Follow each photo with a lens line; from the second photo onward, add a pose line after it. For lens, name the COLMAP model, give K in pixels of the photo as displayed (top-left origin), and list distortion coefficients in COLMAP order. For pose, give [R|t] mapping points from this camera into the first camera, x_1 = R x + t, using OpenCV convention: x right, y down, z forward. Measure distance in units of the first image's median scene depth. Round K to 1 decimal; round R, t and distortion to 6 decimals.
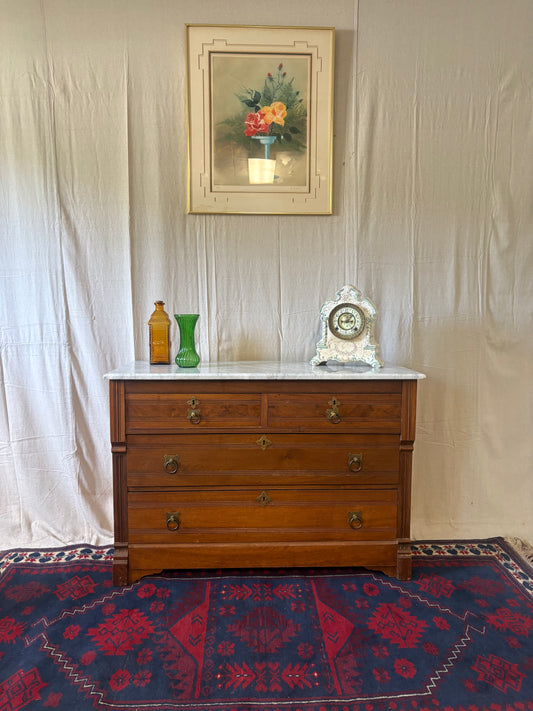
lens RADIAL K [[590.0, 0, 278.5], [0, 590.0, 331.6], [0, 0, 1]] dist [0.031725, -0.048210]
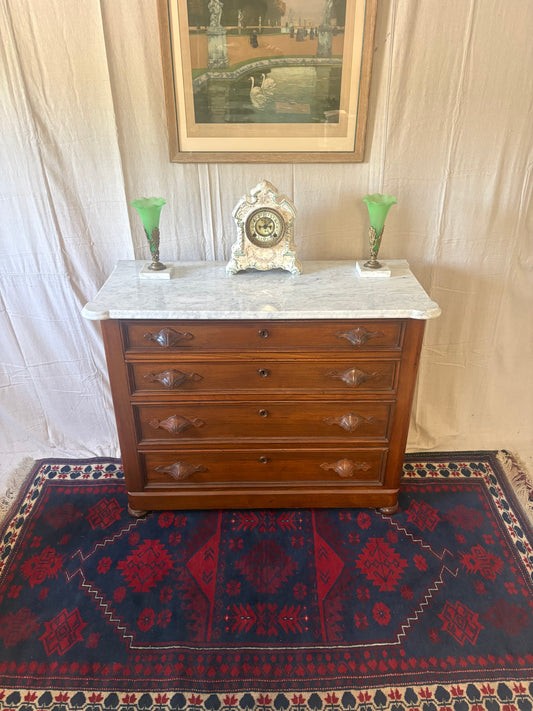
lens RADIAL K [[590.0, 0, 278.0], [0, 590.0, 380.3], [0, 0, 1]] dist [0.031725, -0.048210]
pose [[0.998880, 0.027976, -0.038162, 0.026005], [-0.007782, 0.892646, 0.450691, -0.280280], [0.046674, -0.449889, 0.891864, 0.098864]]
